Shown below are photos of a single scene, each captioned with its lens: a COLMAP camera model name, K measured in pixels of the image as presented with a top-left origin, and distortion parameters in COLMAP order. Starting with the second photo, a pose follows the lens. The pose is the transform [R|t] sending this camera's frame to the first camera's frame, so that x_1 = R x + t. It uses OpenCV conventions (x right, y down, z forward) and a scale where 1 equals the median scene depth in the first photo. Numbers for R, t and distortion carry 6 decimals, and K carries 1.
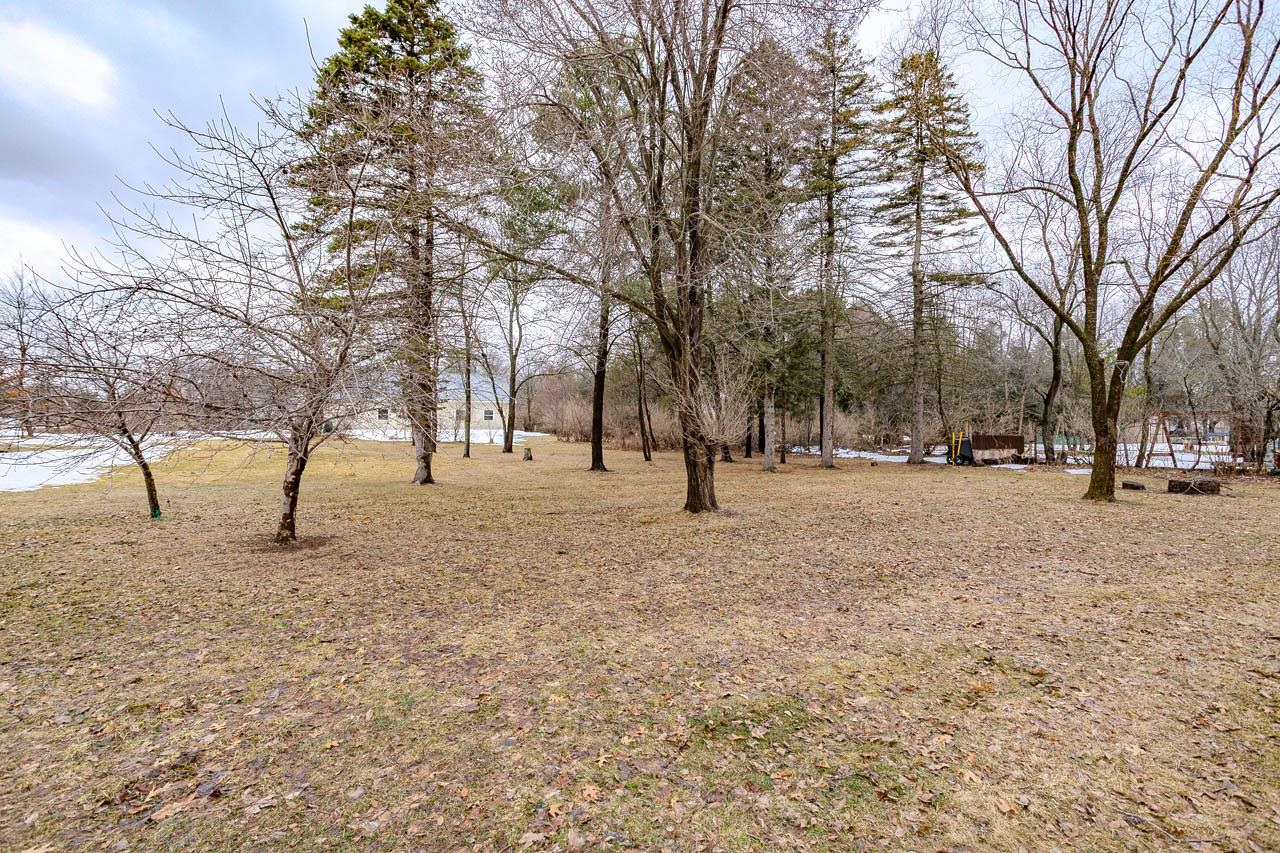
lens RADIAL K [[616.6, 0, 652.1], [0, 616.6, 429.6], [0, 0, 1]] dist [-0.035775, 0.010472]
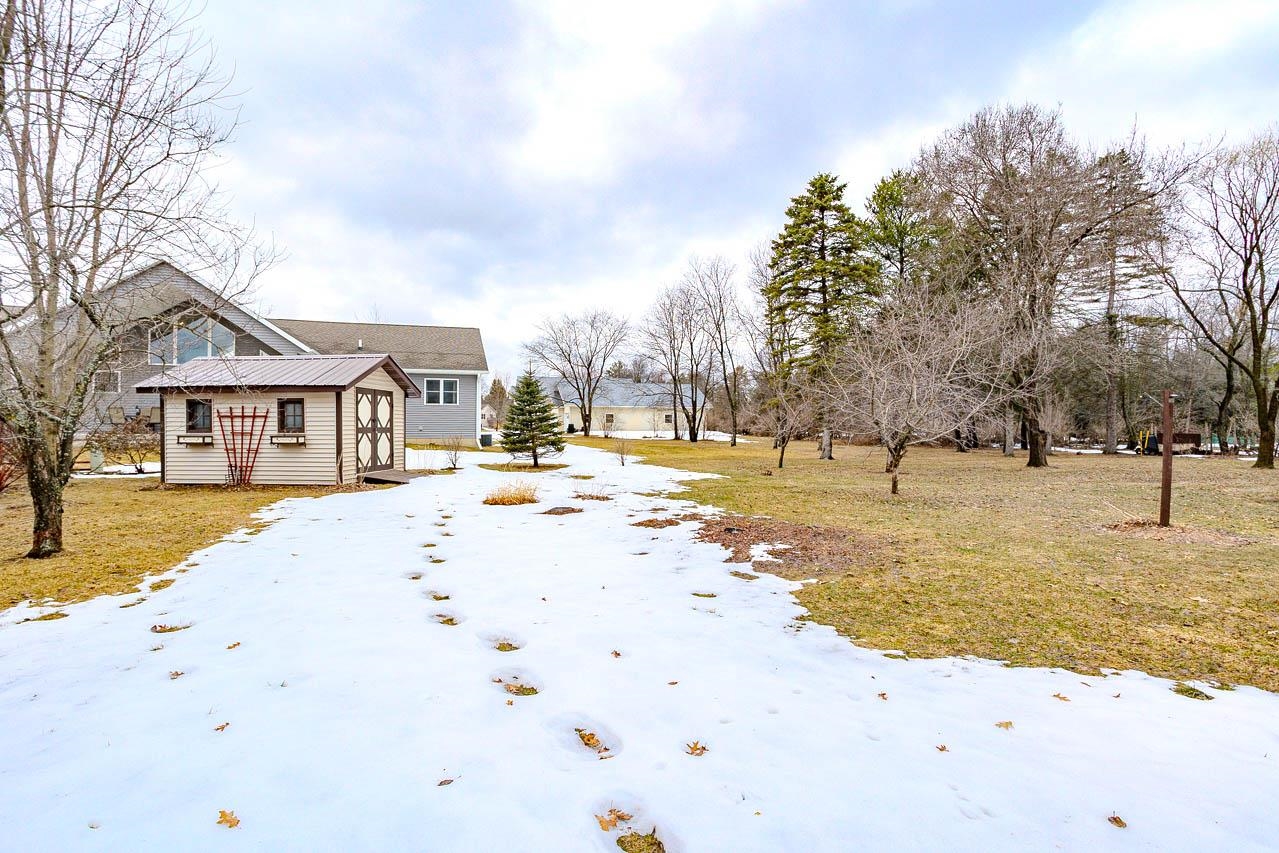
lens RADIAL K [[616.1, 0, 629.4], [0, 616.1, 427.2], [0, 0, 1]] dist [-0.035775, 0.010472]
pose [[0.982113, 0.000741, -0.188289, -0.378399], [-0.002211, 0.999969, -0.007594, 0.008628], [0.188277, 0.007875, 0.982084, -0.538609]]
